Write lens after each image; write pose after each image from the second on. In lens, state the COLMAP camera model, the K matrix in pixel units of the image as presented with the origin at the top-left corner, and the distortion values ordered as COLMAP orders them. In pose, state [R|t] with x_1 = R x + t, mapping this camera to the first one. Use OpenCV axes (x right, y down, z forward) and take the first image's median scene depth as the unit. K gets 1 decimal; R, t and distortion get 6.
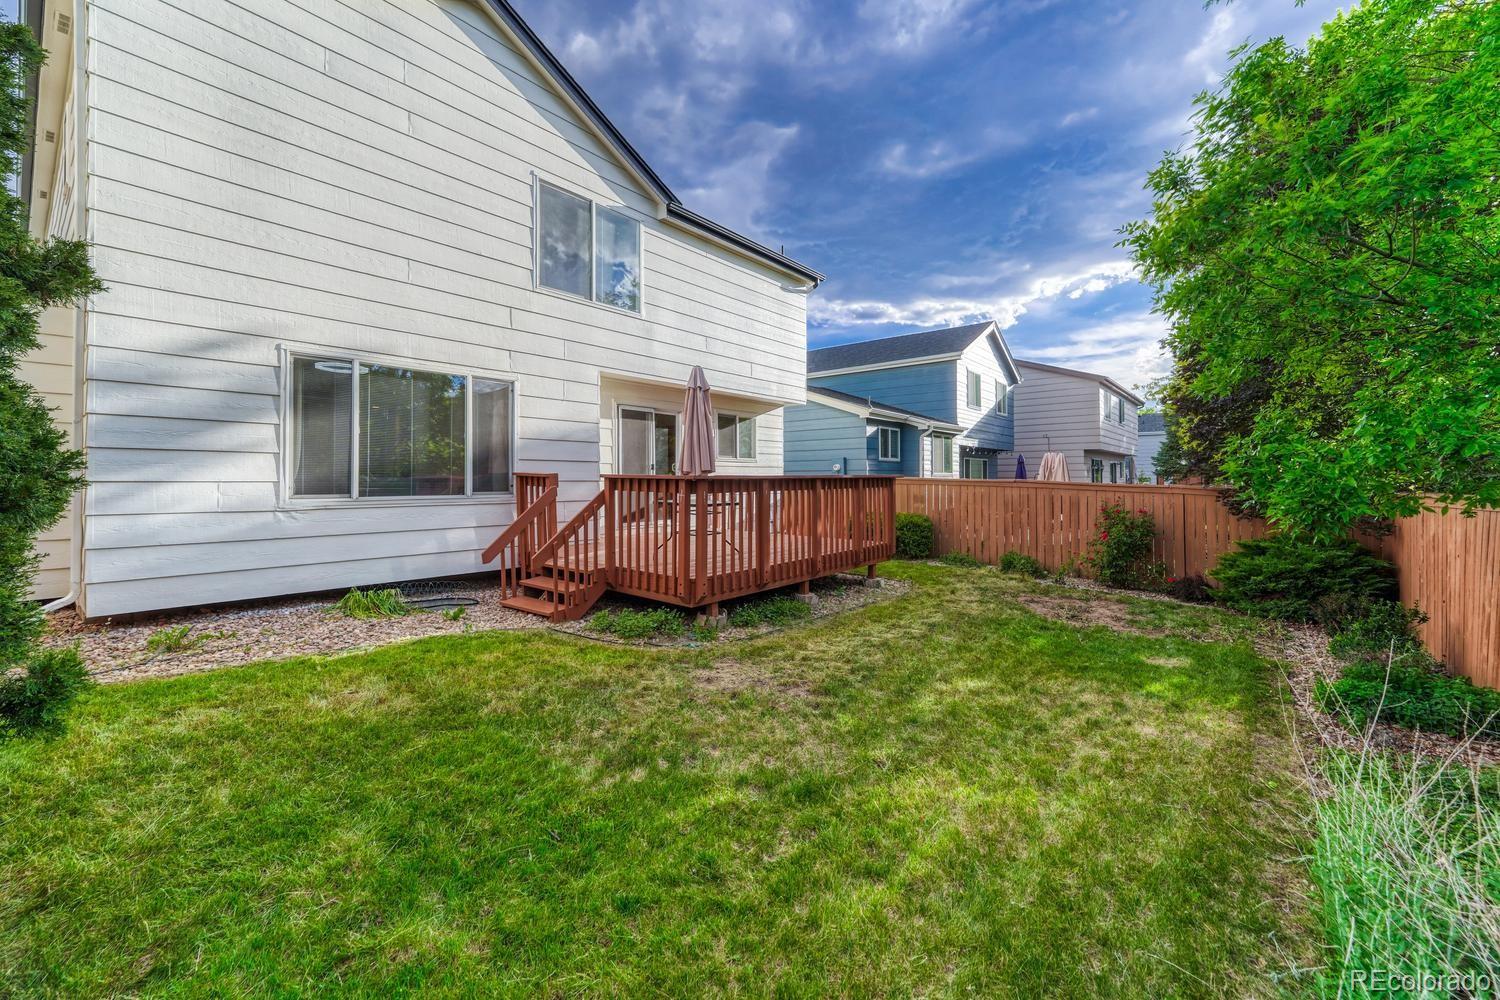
lens RADIAL K [[611.0, 0, 752.3], [0, 611.0, 491.5], [0, 0, 1]] dist [0.001219, 0.000209]
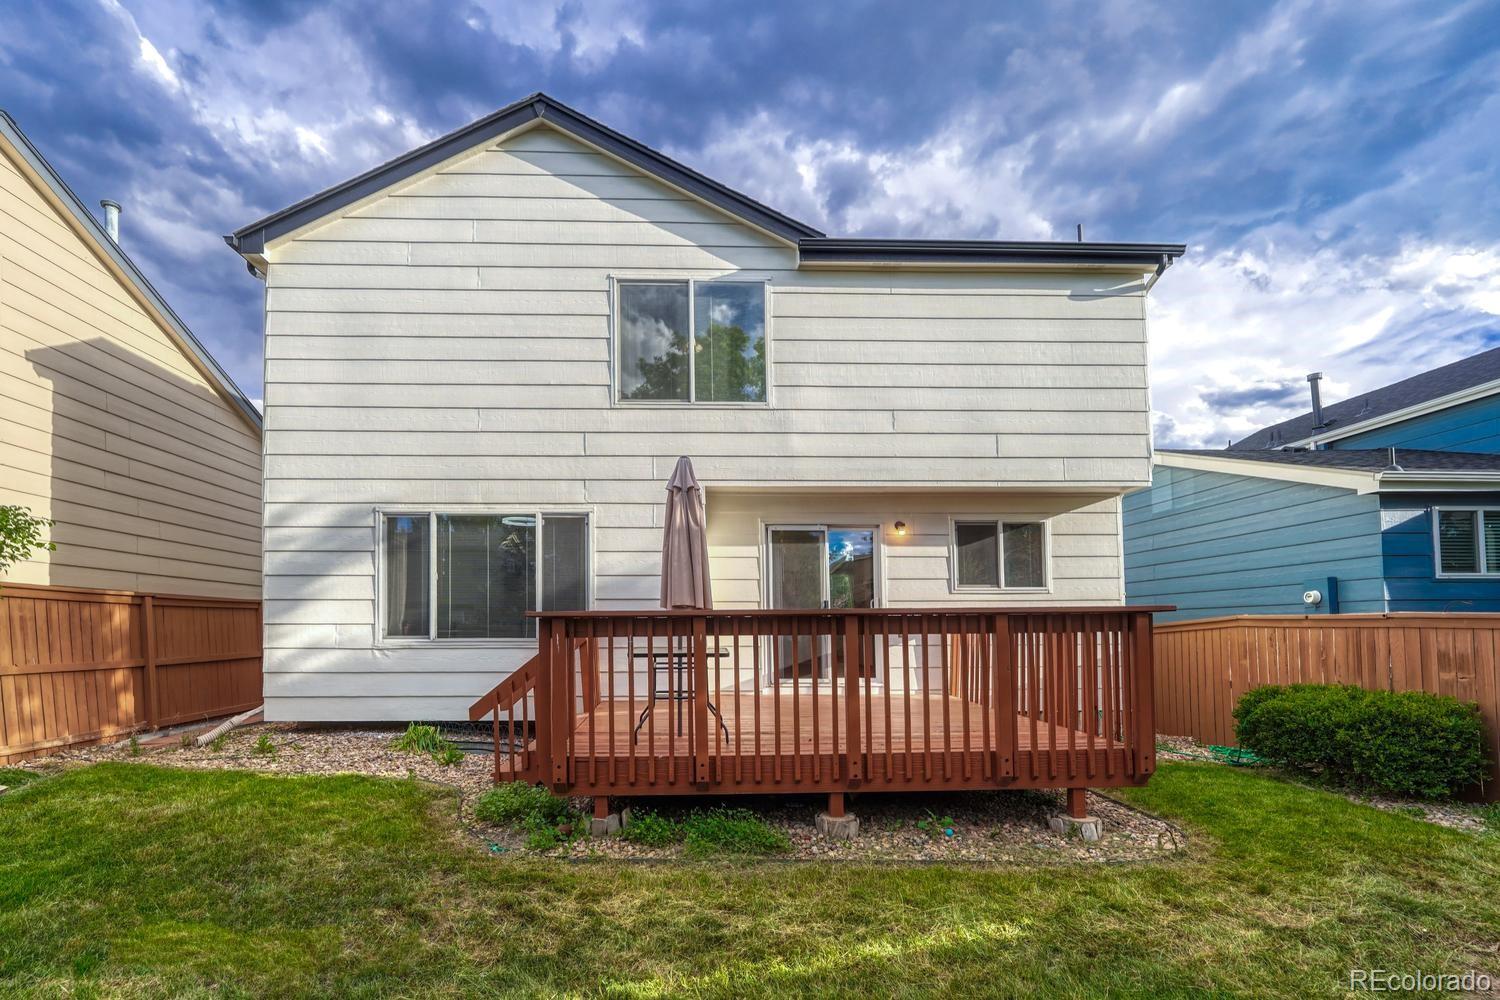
lens RADIAL K [[679.1, 0, 748.3], [0, 679.1, 625.1], [0, 0, 1]] dist [0.001716, 0.000111]
pose [[0.653639, -0.007627, -0.756768, 0.461331], [-0.012044, 0.999718, -0.020478, 0.002918], [0.756711, 0.022500, 0.653362, 0.463922]]
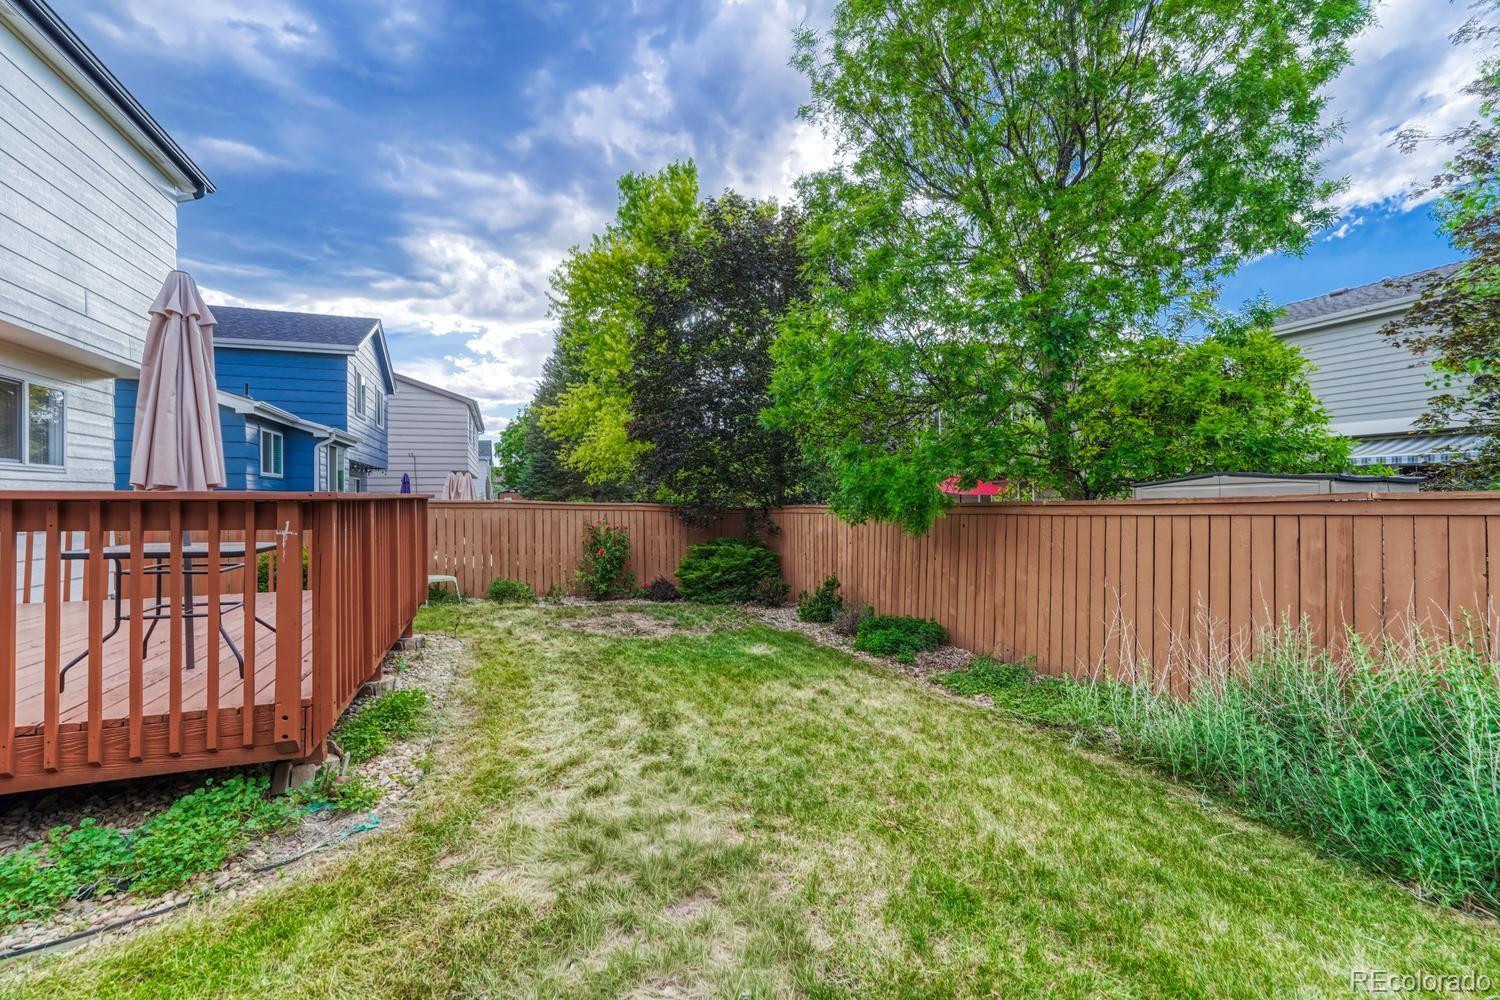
lens RADIAL K [[611.0, 0, 752.3], [0, 611.0, 491.5], [0, 0, 1]] dist [0.001219, 0.000209]
pose [[0.479990, 0.003249, 0.877268, -0.252136], [0.029397, 0.999372, -0.019786, -0.003597], [-0.876782, 0.035286, 0.479593, 0.300609]]
